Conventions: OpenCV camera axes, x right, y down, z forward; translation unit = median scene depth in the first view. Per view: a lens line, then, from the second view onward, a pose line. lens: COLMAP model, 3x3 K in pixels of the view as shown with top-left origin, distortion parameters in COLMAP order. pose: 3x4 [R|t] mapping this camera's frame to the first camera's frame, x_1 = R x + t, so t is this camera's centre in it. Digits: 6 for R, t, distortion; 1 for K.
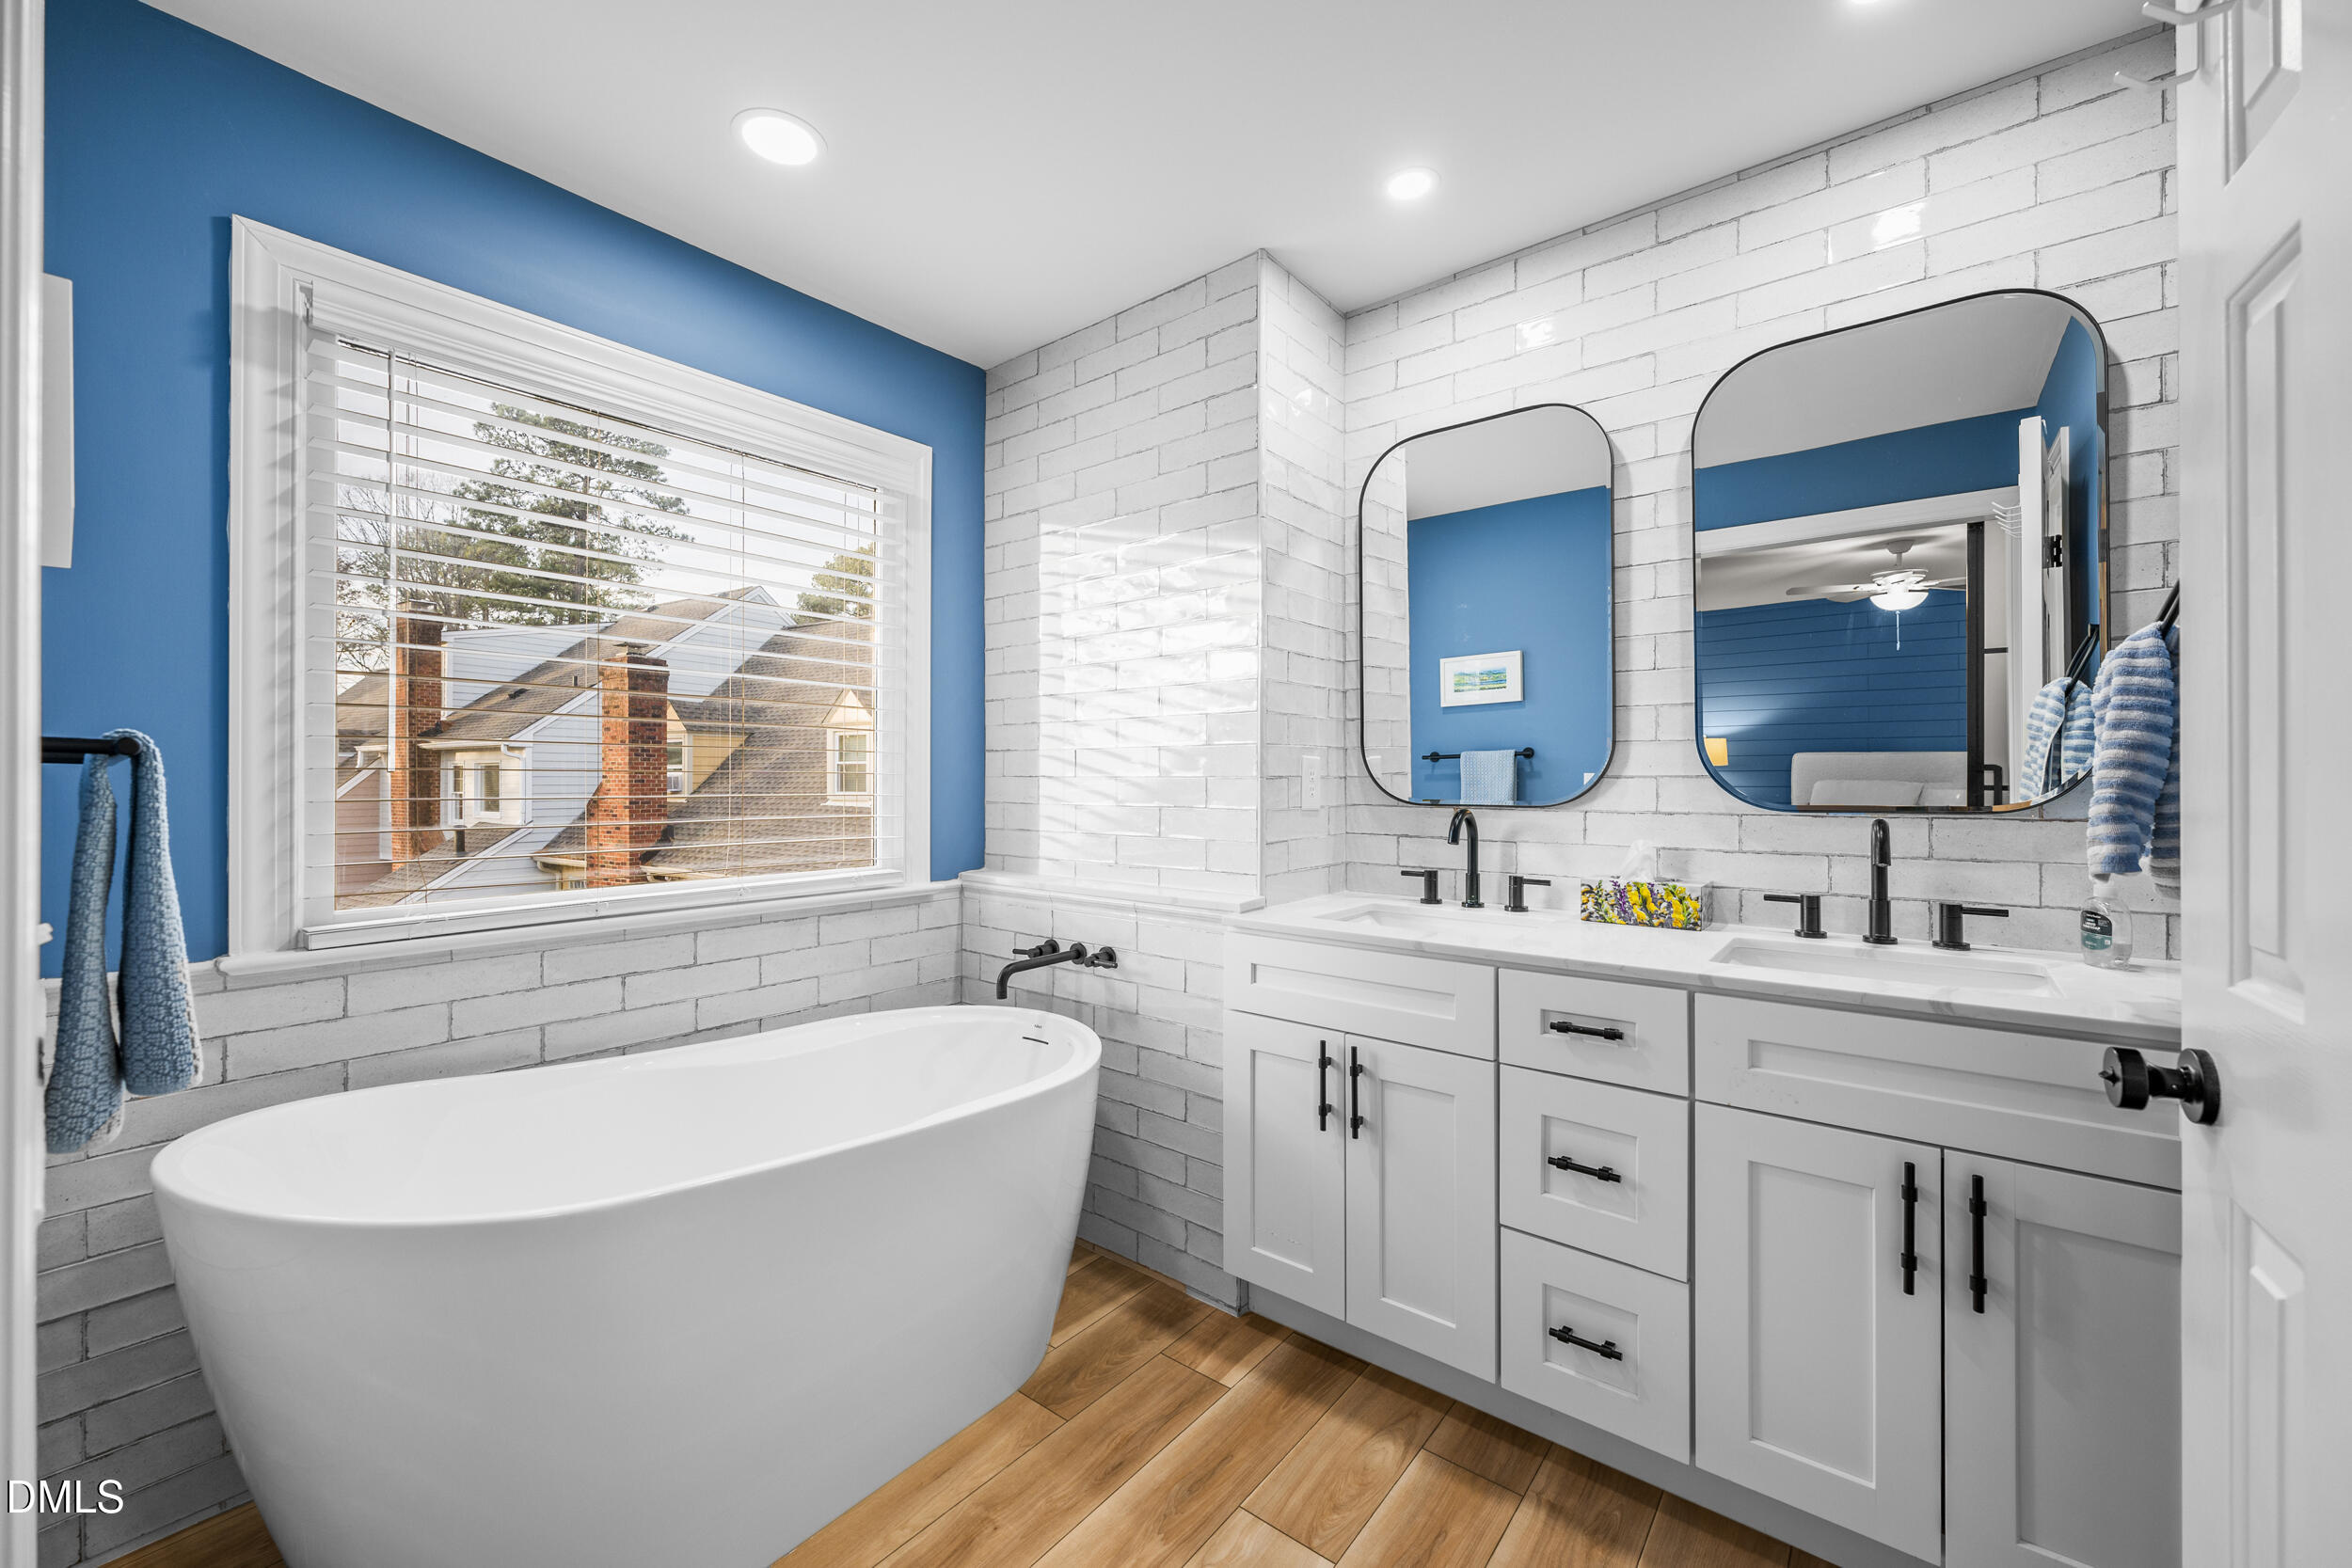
lens RADIAL K [[934.6, 0, 1167.8], [0, 934.6, 776.3], [0, 0, 1]] dist [-0.000732, 0.000056]
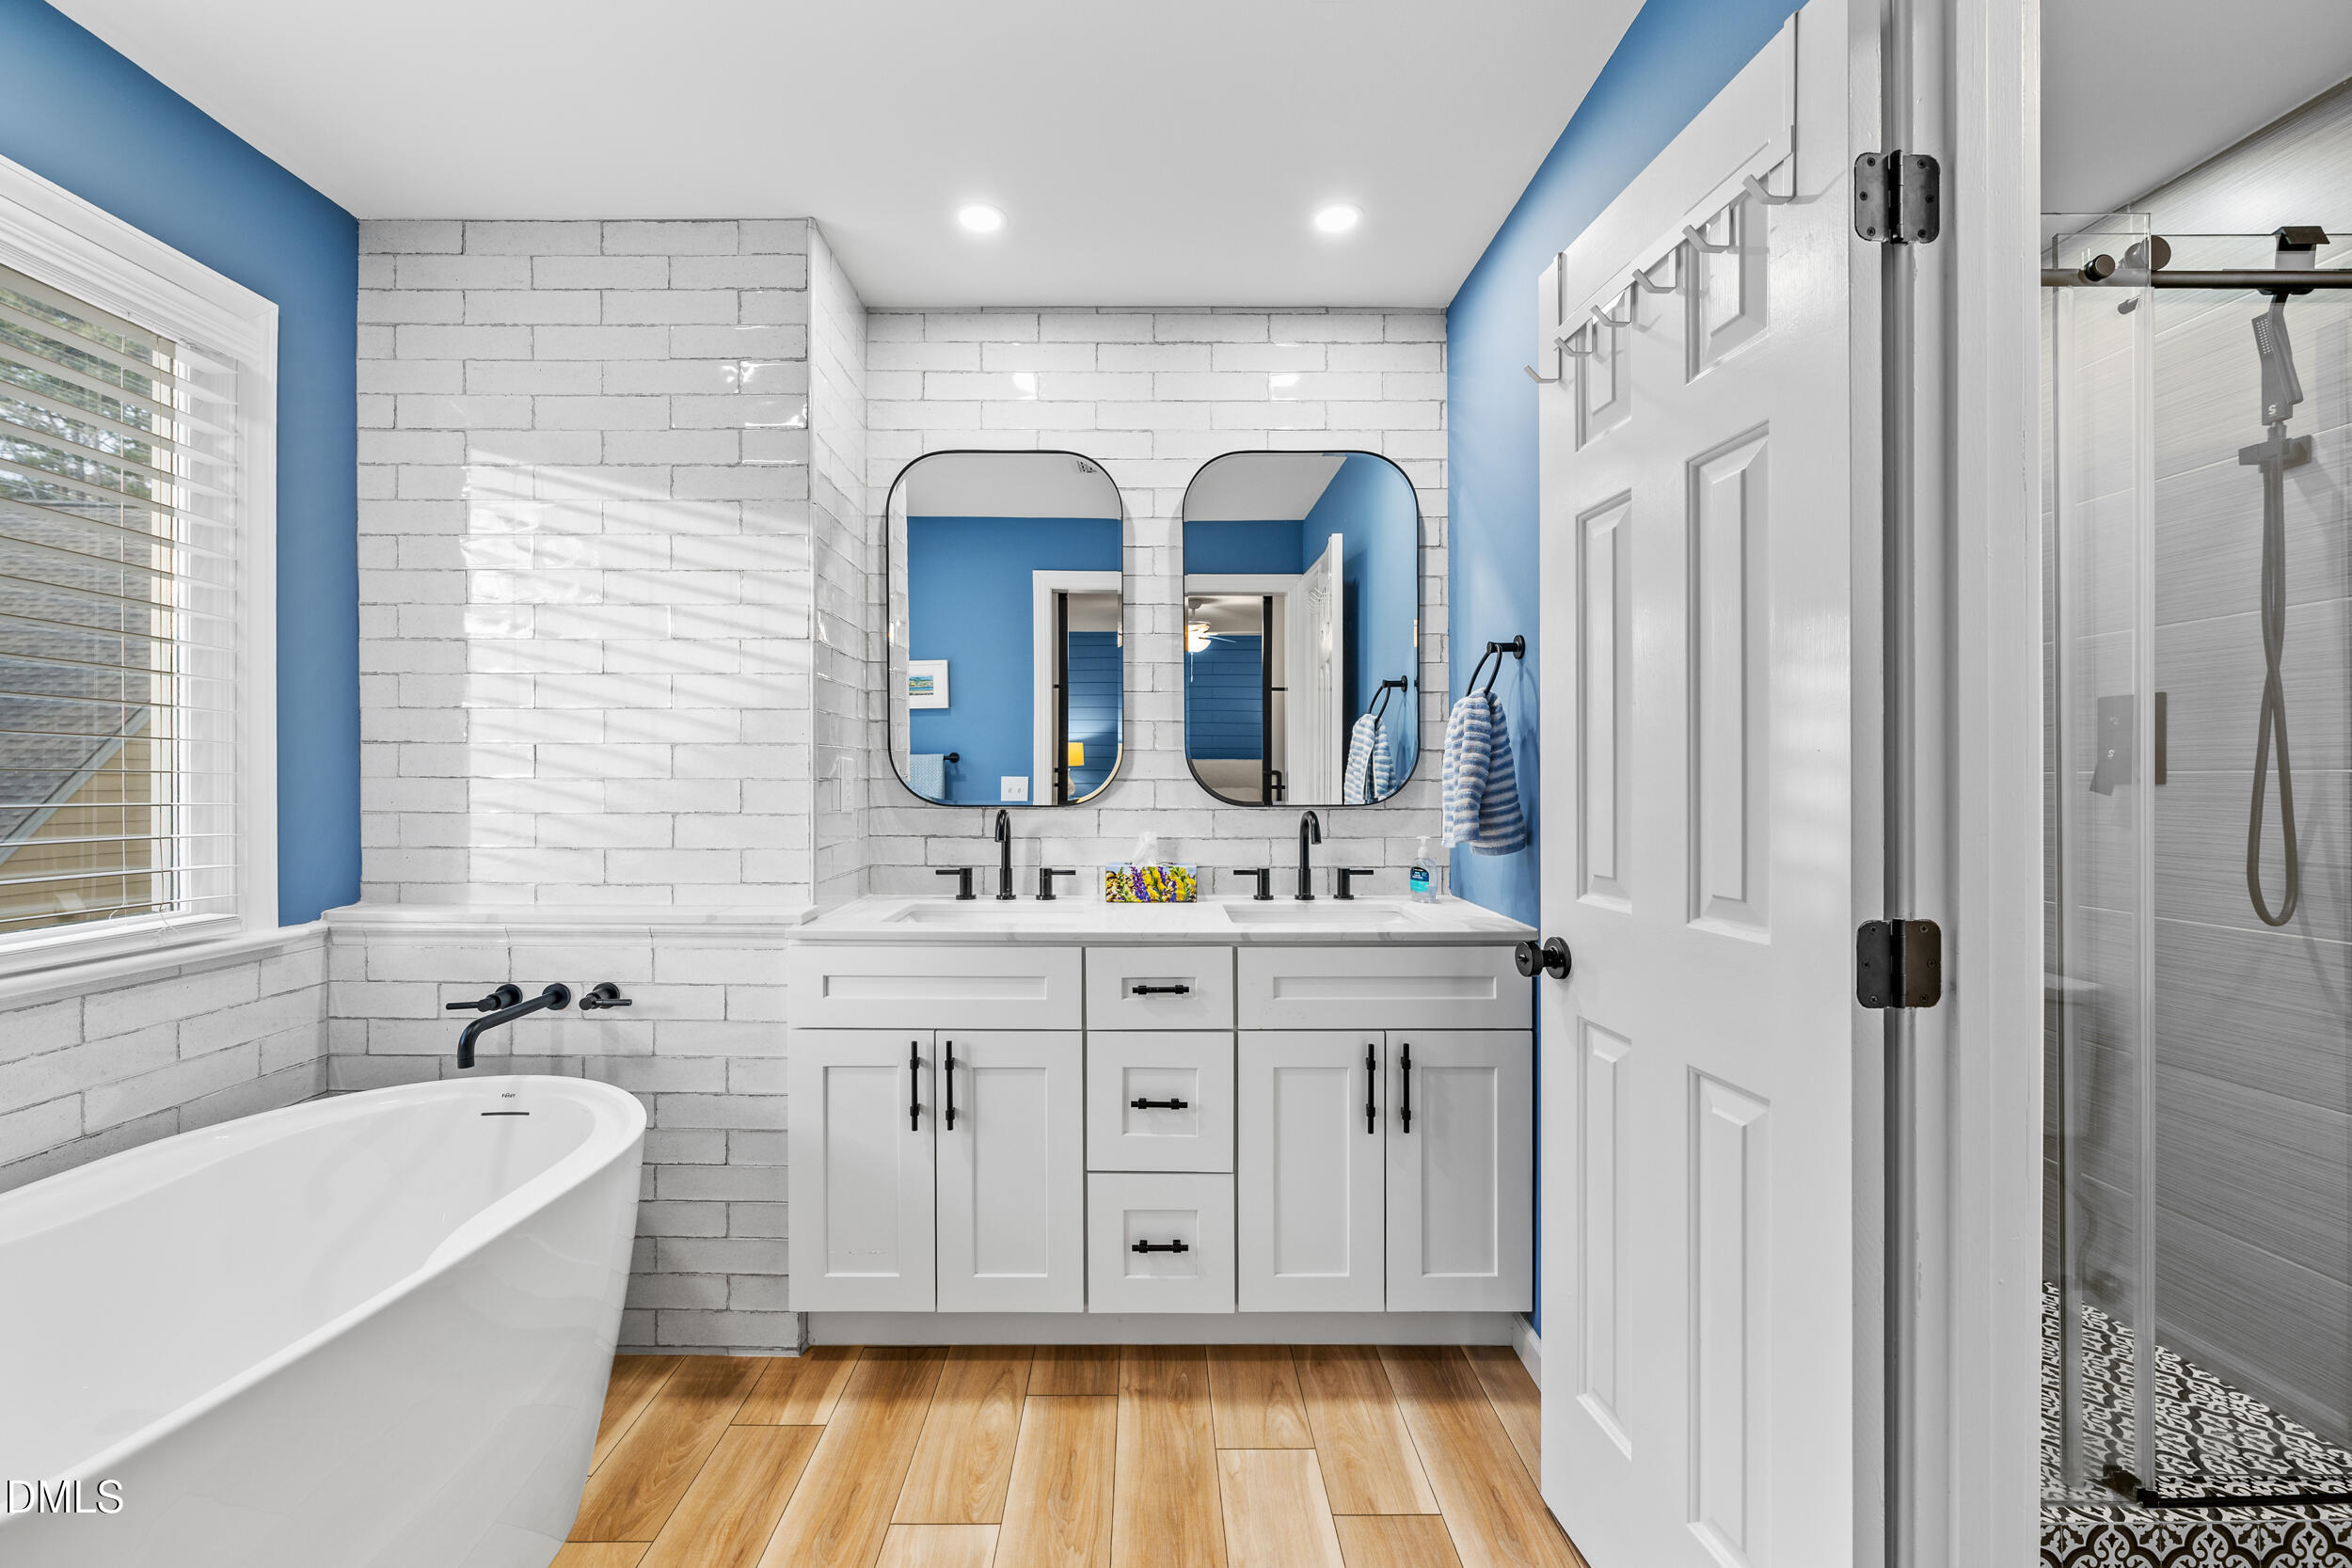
lens RADIAL K [[934.6, 0, 1174.3], [0, 934.6, 781.9], [0, 0, 1]] dist [-0.000732, 0.000056]
pose [[0.769344, 0.000622, 0.638834, -0.231316], [-0.003926, 0.999985, 0.003754, -0.001548], [-0.638823, -0.005396, 0.769335, 0.042783]]
